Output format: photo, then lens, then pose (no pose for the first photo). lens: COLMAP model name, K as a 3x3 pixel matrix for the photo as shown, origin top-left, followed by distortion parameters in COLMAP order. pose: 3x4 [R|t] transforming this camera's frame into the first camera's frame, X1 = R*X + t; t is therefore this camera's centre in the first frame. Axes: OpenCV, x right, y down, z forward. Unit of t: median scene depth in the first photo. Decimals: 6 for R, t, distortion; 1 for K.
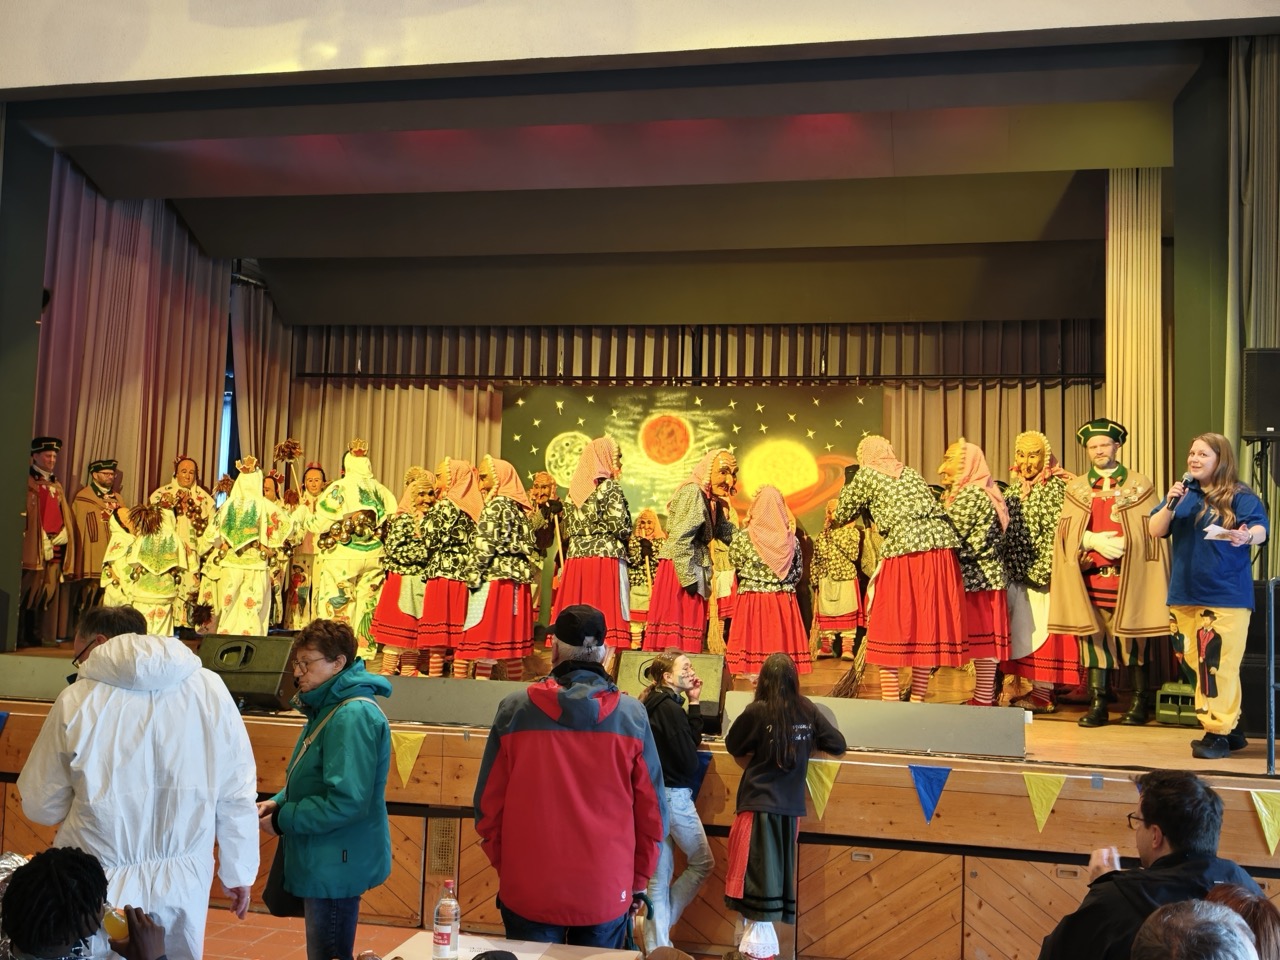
lens RADIAL K [[1327.4, 0, 691.6], [0, 1327.4, 449.1], [0, 0, 1]] dist [0.145056, -0.383506]
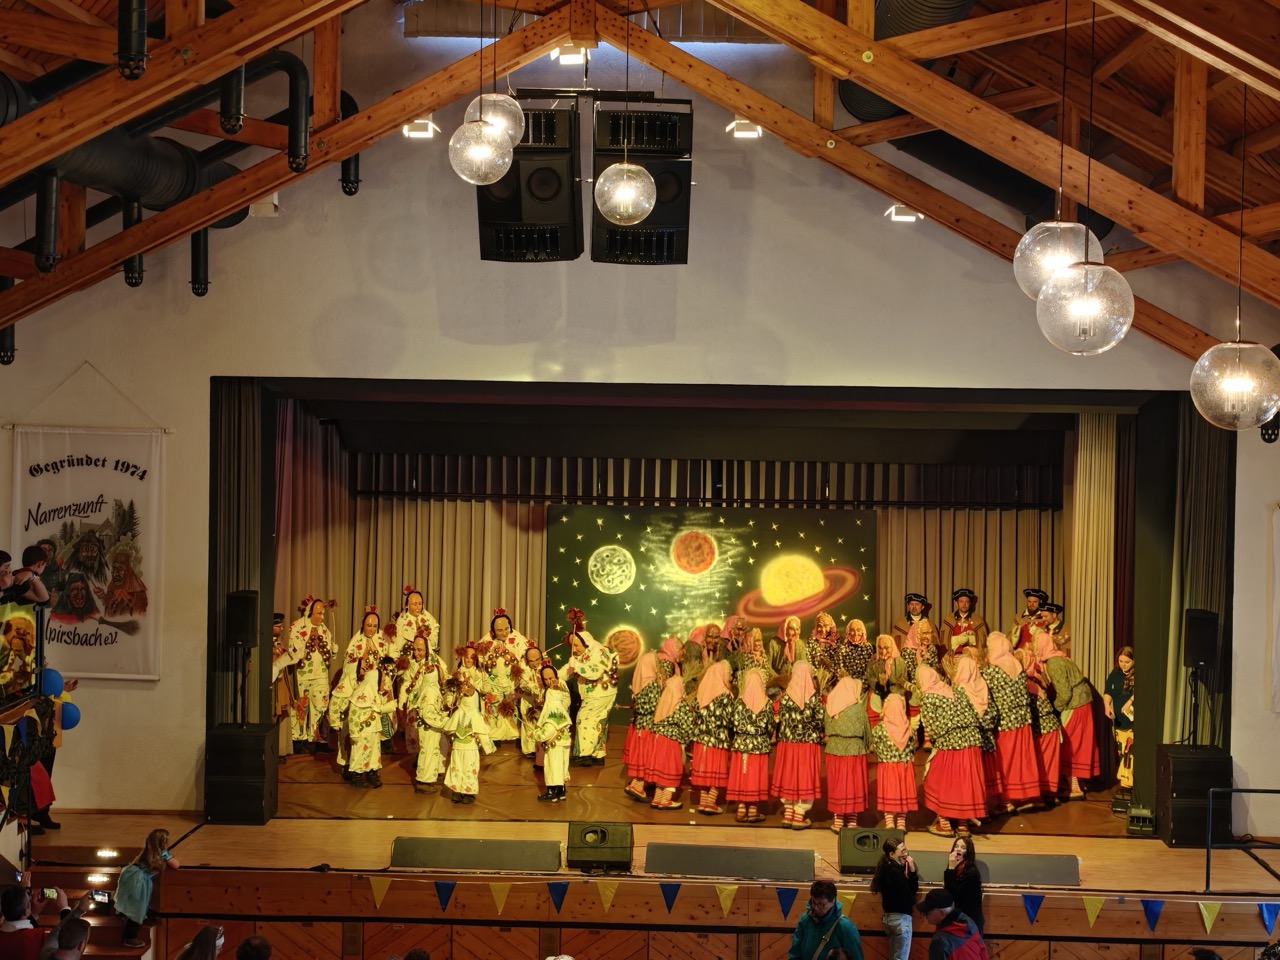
lens RADIAL K [[1844.9, 0, 668.1], [0, 1844.9, 436.8], [0, 0, 1]] dist [0.230266, -0.847398]
pose [[0.983340, -0.018352, 0.180847, -0.337648], [-0.003052, 0.993084, 0.117370, -0.302498], [-0.181750, -0.115966, 0.976483, -0.589163]]
